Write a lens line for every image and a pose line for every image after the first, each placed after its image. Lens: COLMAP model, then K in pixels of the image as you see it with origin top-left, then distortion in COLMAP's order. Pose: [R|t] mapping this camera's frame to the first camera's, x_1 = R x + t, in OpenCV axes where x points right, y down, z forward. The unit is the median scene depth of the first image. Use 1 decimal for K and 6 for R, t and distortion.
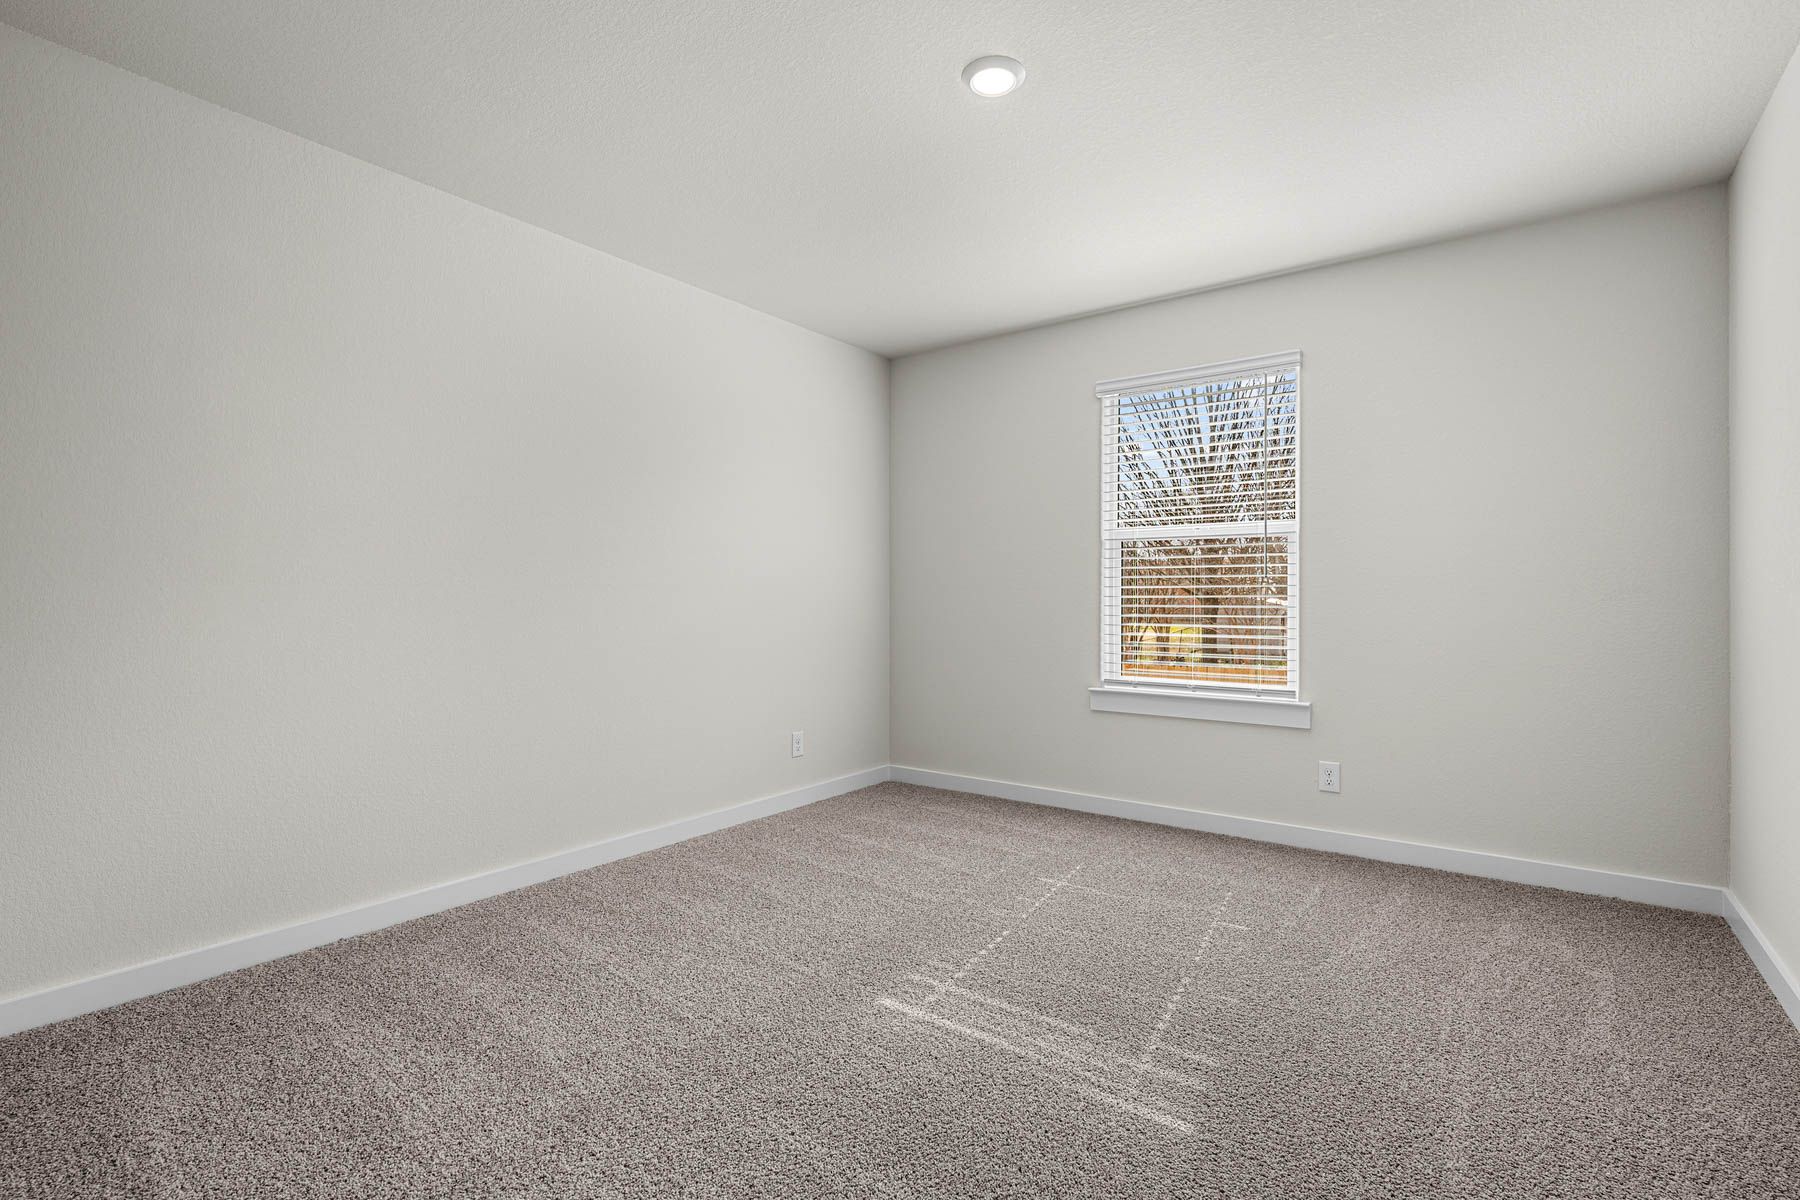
lens RADIAL K [[852.2, 0, 900.0], [0, 852.2, 600.0], [0, 0, 1]] dist [0.000261, 0.000014]
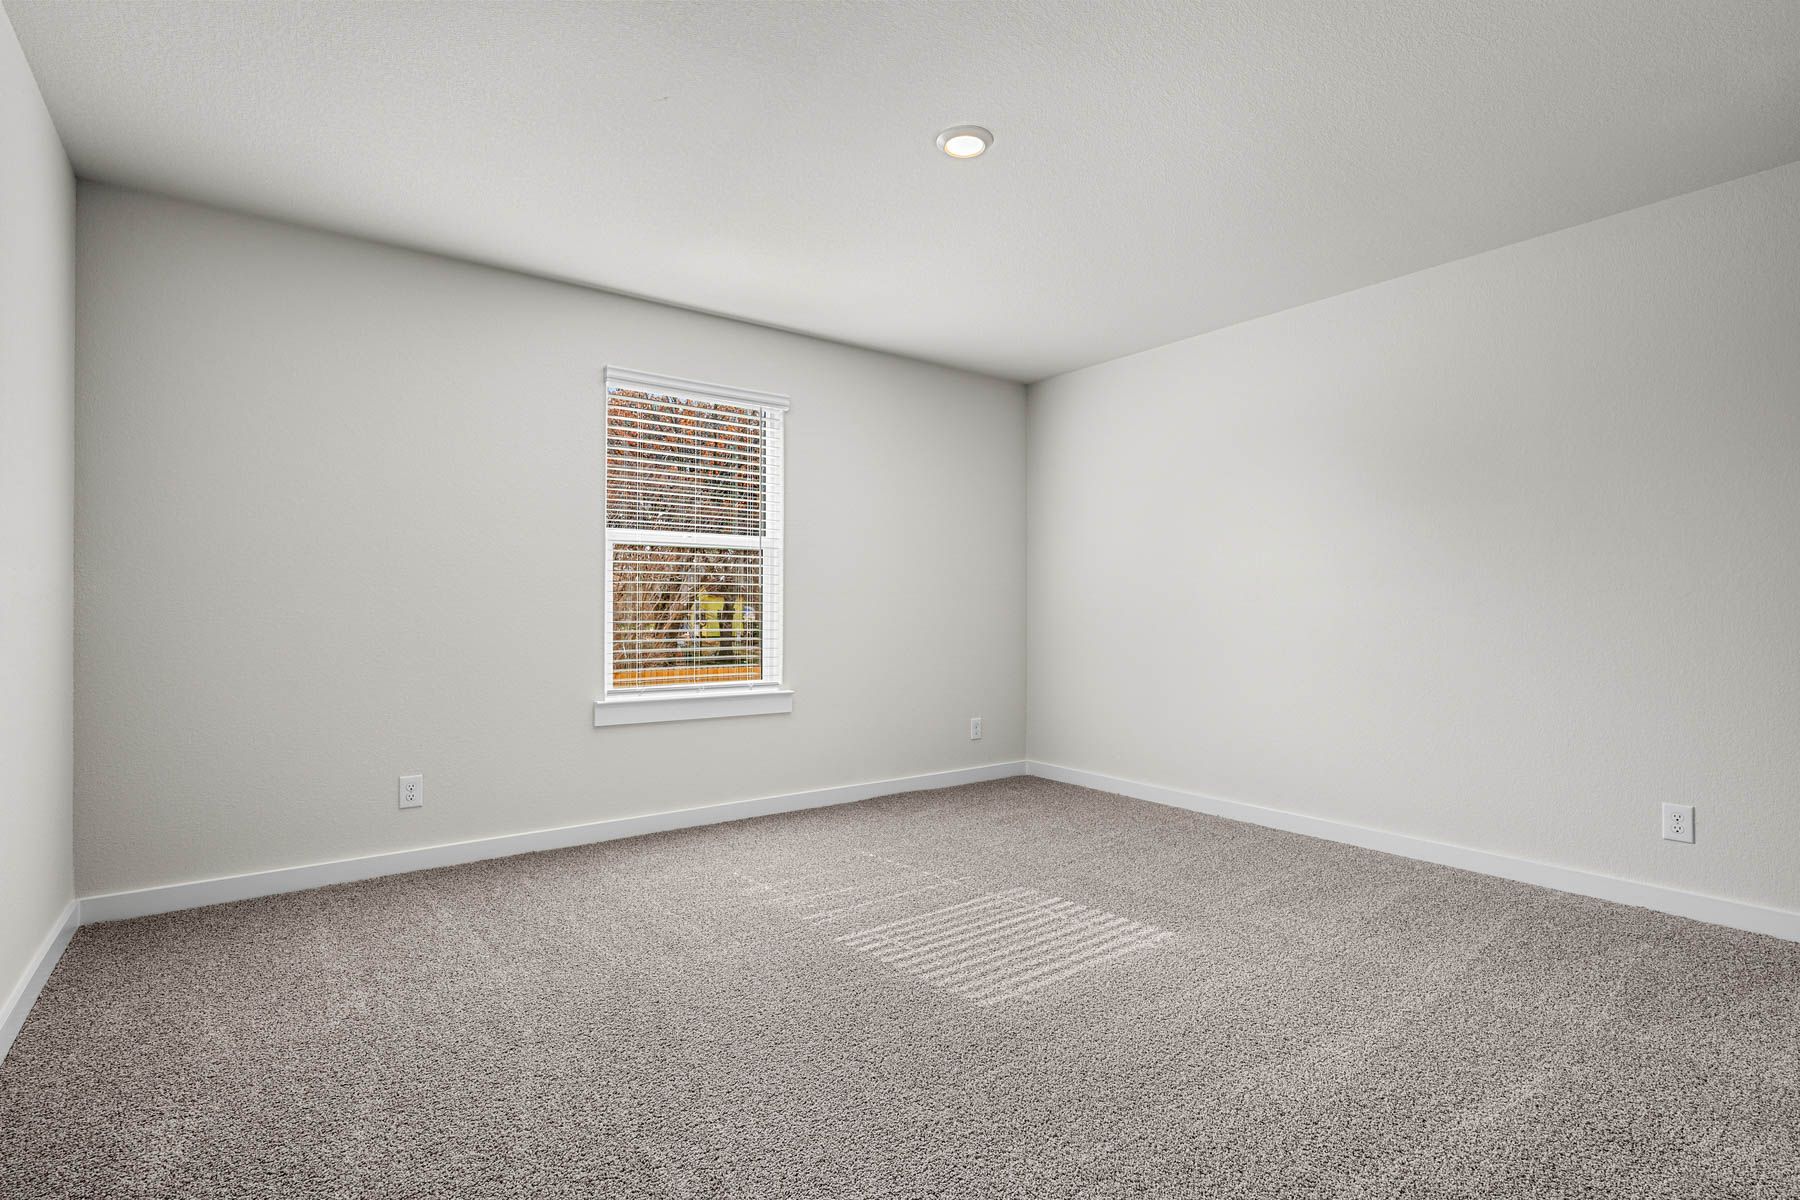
lens RADIAL K [[852.2, 0, 900.0], [0, 852.2, 600.0], [0, 0, 1]] dist [0.000261, 0.000014]
pose [[0.288031, 0.008911, 0.957580, -0.593352], [0.000285, 0.999956, -0.009391, 0.003818], [-0.957621, 0.002978, 0.288015, 0.473220]]
